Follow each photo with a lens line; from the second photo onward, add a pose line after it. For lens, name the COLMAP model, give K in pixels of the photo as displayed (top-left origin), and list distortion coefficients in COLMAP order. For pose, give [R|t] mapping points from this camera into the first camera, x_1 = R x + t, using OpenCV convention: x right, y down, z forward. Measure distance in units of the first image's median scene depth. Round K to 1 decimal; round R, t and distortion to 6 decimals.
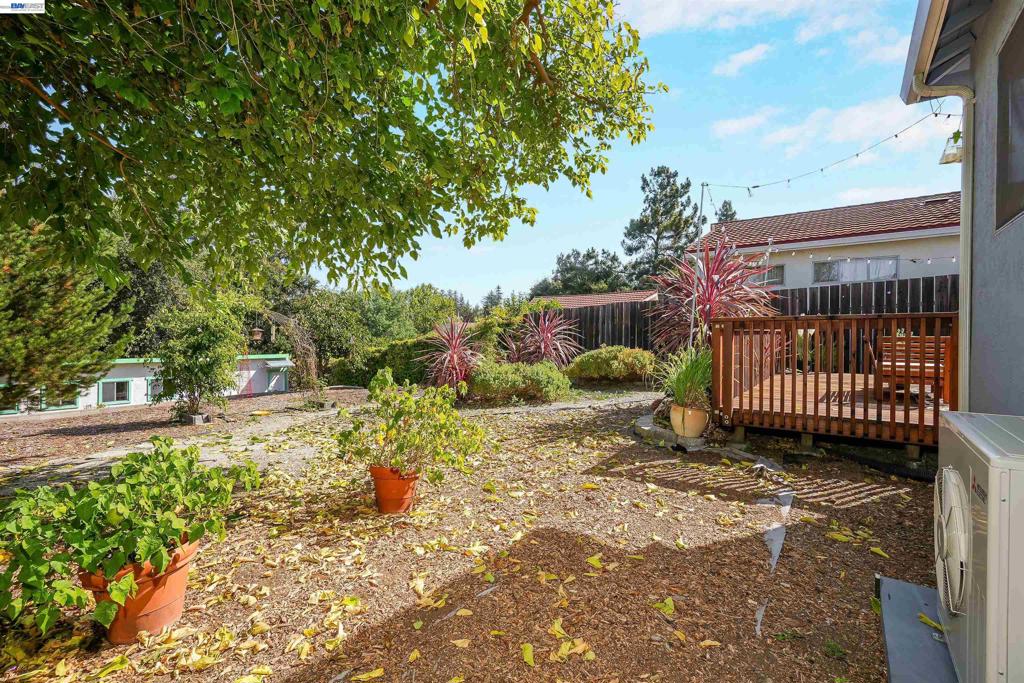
lens RADIAL K [[447.8, 0, 510.3], [0, 447.8, 339.0], [0, 0, 1]] dist [-0.005618, 0.002547]
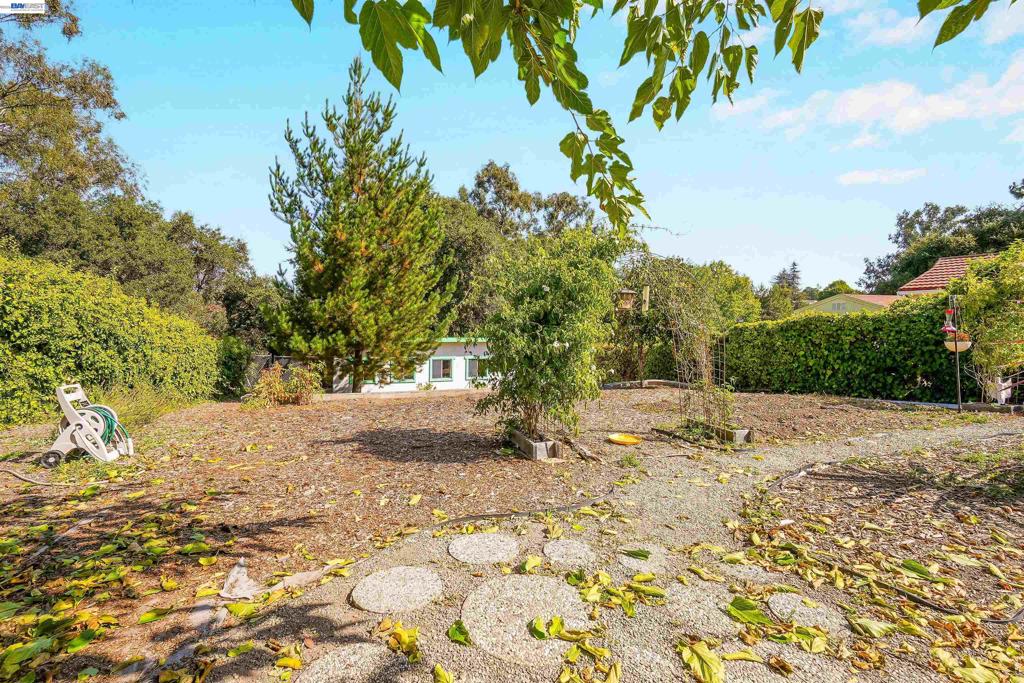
lens RADIAL K [[447.8, 0, 517.6], [0, 447.8, 332.6], [0, 0, 1]] dist [-0.005618, 0.002547]
pose [[0.844168, 0.020861, -0.535672, -0.200617], [-0.011311, 0.999713, 0.021106, 0.010105], [0.535959, -0.011758, 0.844162, 0.242183]]
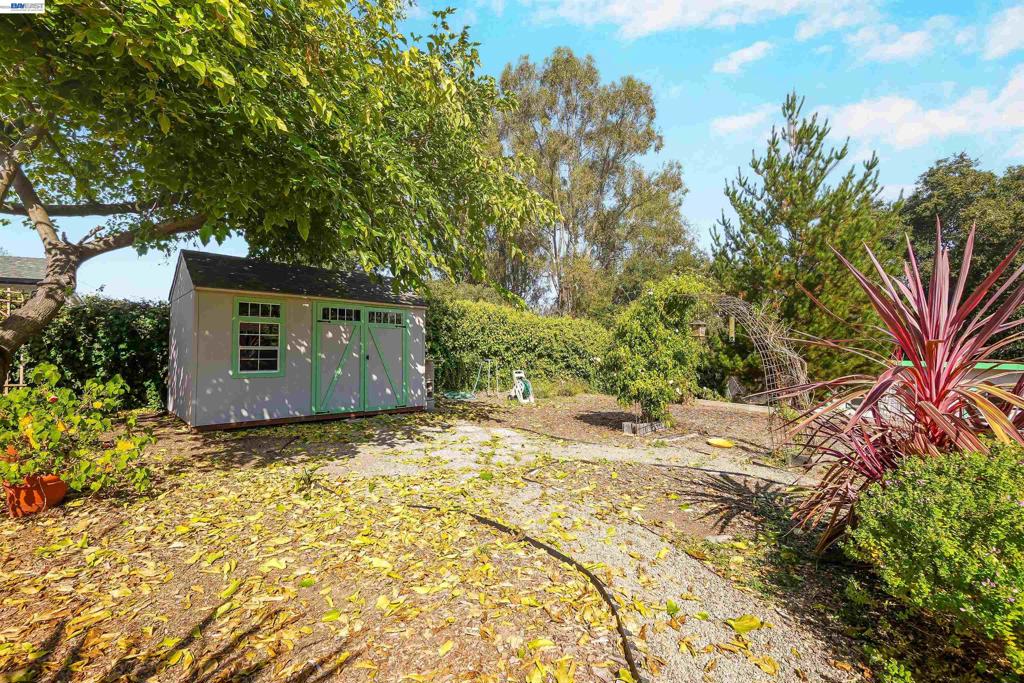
lens RADIAL K [[447.8, 0, 512.7], [0, 447.8, 337.7], [0, 0, 1]] dist [-0.005618, 0.002547]
pose [[-0.184032, 0.000541, -0.982920, 0.102691], [-0.000974, 0.999999, 0.000733, 0.000017], [0.982920, 0.001092, -0.184031, 0.444452]]
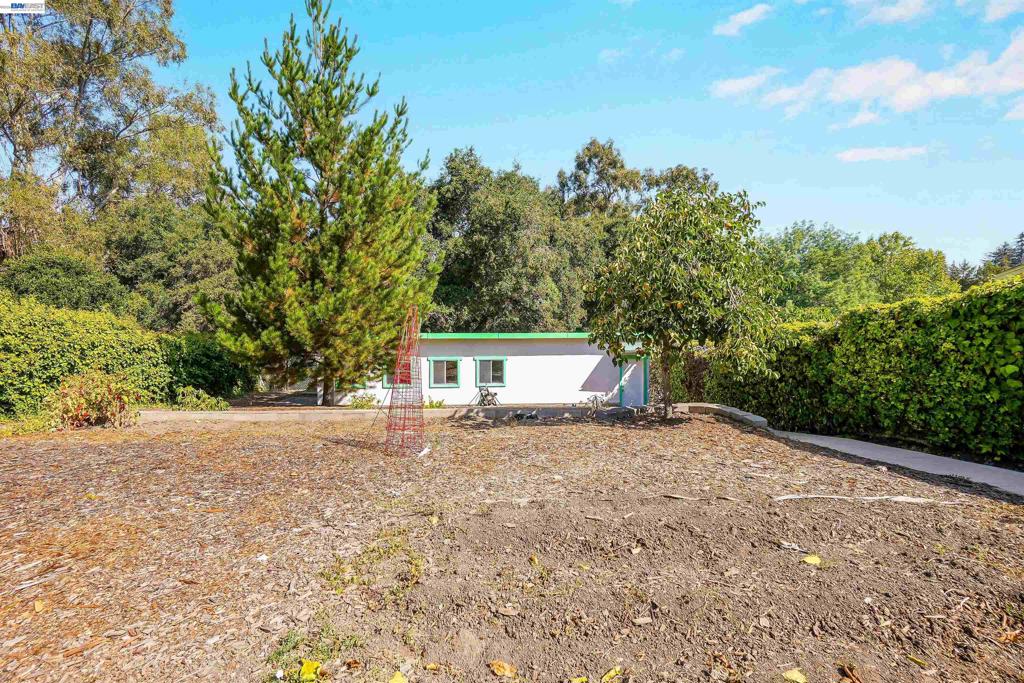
lens RADIAL K [[447.8, 0, 513.8], [0, 447.8, 334.2], [0, 0, 1]] dist [-0.005618, 0.002547]
pose [[0.650866, 0.028006, -0.758676, -0.190544], [-0.000466, 0.999334, 0.036490, 0.018166], [0.759192, -0.023397, 0.650446, 0.624854]]
